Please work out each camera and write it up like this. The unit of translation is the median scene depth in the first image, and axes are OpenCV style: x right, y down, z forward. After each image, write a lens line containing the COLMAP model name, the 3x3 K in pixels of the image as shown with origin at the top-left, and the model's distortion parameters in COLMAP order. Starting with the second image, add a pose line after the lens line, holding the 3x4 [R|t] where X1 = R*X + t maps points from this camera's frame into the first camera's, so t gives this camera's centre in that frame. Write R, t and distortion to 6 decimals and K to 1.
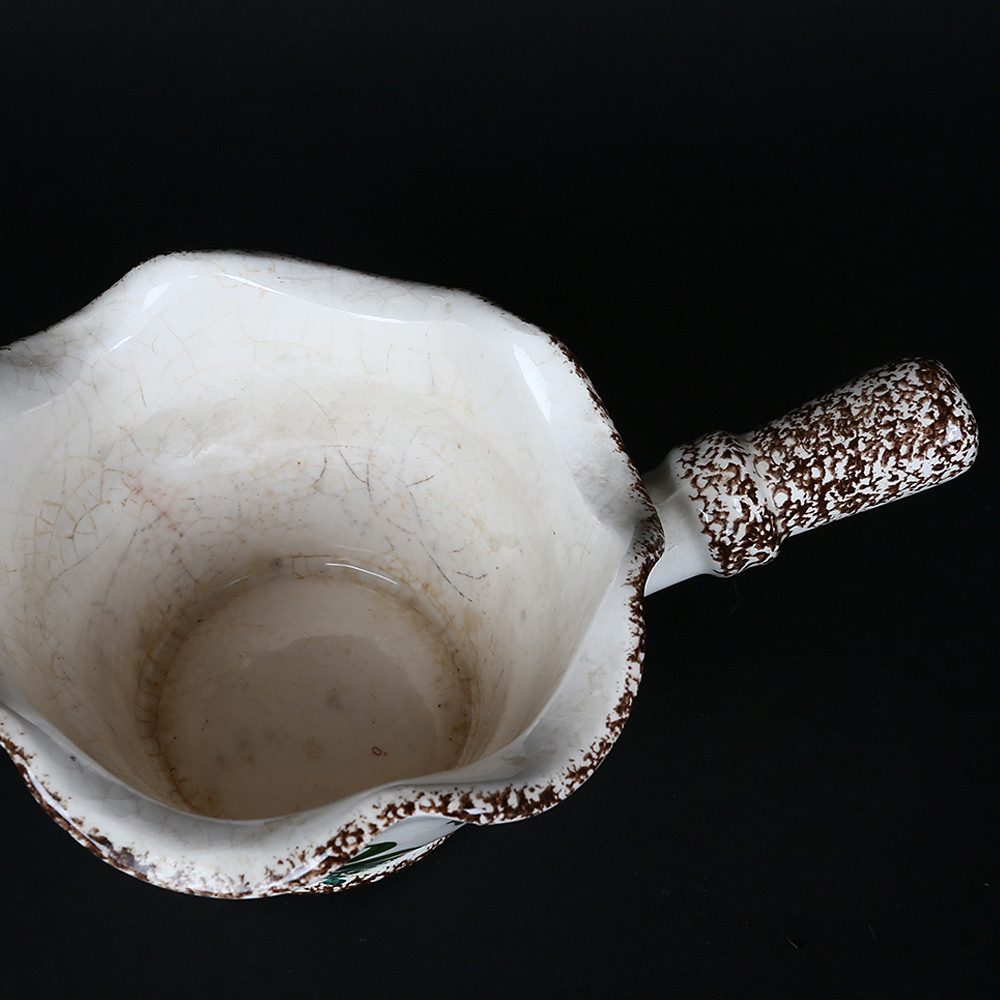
lens RADIAL K [[1281.9, 0, 508.9], [0, 1281.9, 499.5], [0, 0, 1]] dist [0.013980, 0.000000]
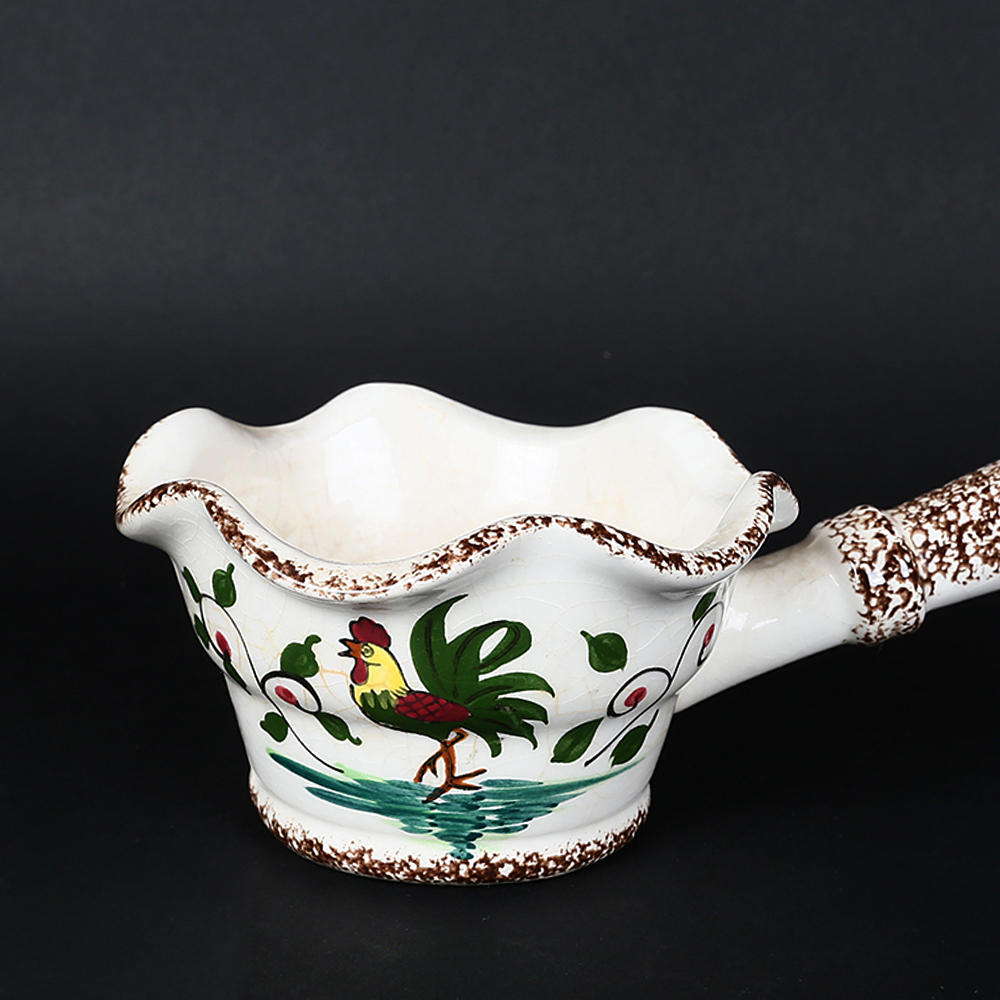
lens RADIAL K [[1419.9, 0, 493.7], [0, 1419.9, 500.8], [0, 0, 1]] dist [0.012871, 0.000000]
pose [[0.990090, 0.006036, -0.140307, 0.033061], [-0.077780, 0.855418, -0.512065, 0.590225], [0.116930, 0.517903, 0.847410, -0.028846]]
